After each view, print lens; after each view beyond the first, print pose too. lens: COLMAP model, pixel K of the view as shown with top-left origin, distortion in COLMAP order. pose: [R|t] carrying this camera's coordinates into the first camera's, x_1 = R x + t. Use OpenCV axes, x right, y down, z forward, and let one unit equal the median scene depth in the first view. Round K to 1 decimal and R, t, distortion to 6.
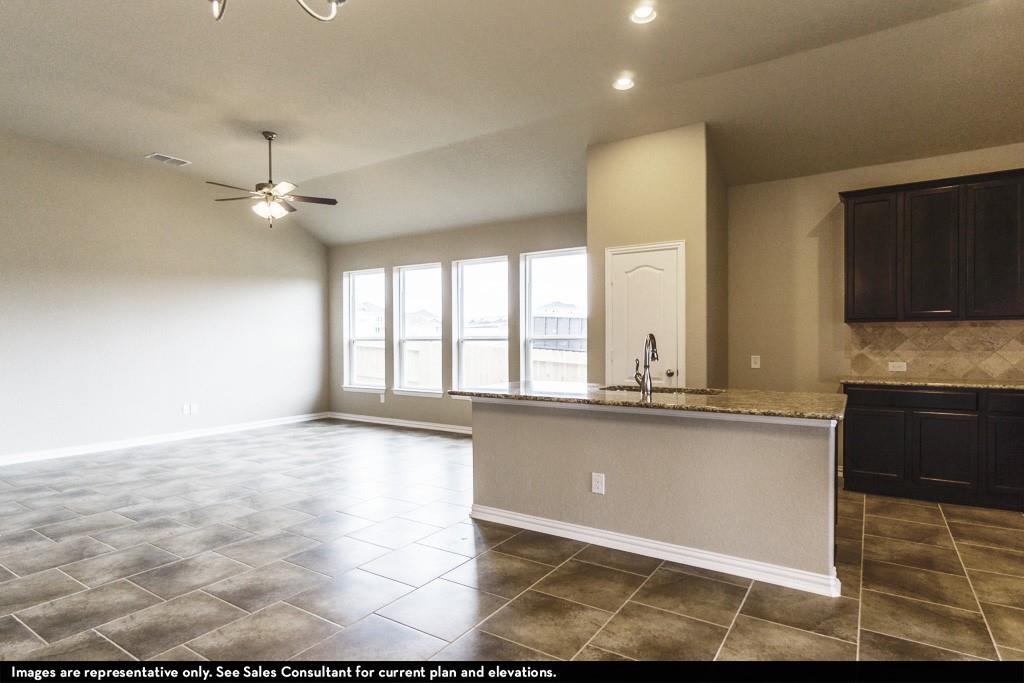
lens RADIAL K [[552.7, 0, 512.0], [0, 552.7, 341.5], [0, 0, 1]] dist [0.001869, 0.001299]
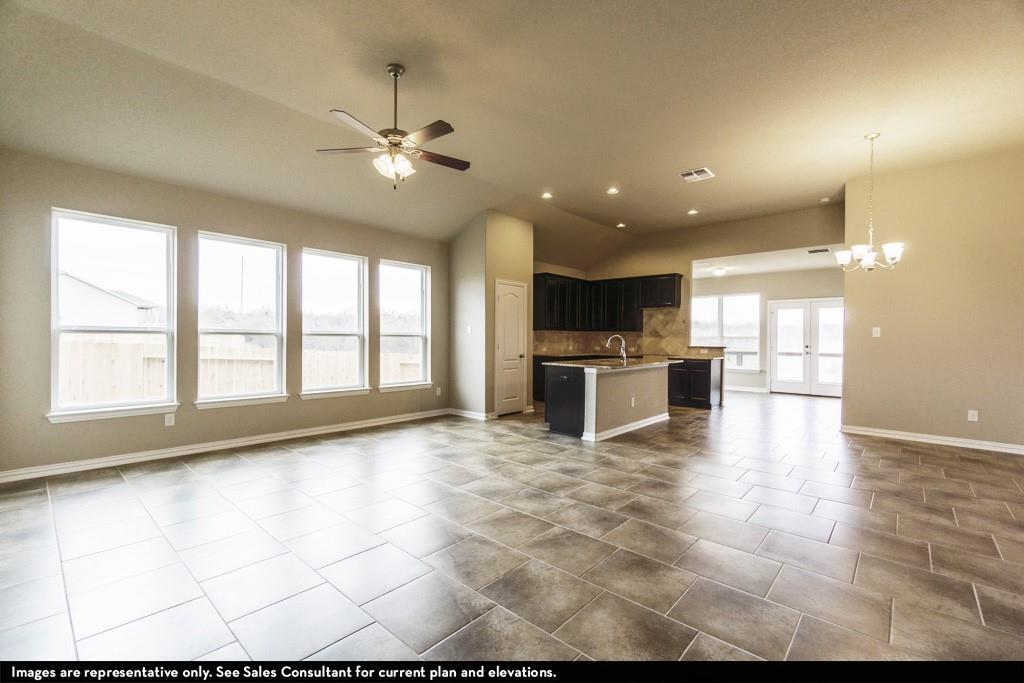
lens RADIAL K [[433.3, 0, 512.0], [0, 433.3, 341.5], [0, 0, 1]] dist [-0.003525, -0.000273]
pose [[0.149573, -0.005256, 0.988737, -1.314991], [-0.007937, 0.999947, 0.006516, 0.001272], [-0.988719, -0.008822, 0.149523, 0.972680]]
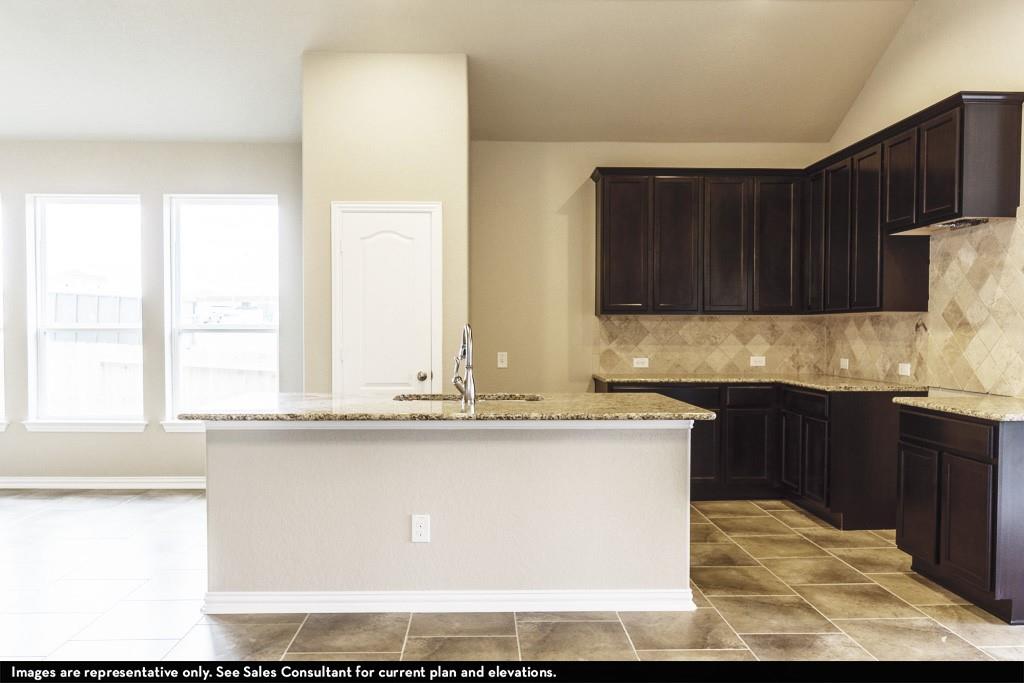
lens RADIAL K [[765.4, 0, 512.0], [0, 765.4, 341.5], [0, 0, 1]] dist [-0.004707, -0.002313]
pose [[0.812898, -0.000251, 0.582406, -0.264284], [-0.005235, 0.999956, 0.007738, 0.001150], [-0.582383, -0.009339, 0.812861, 0.088088]]
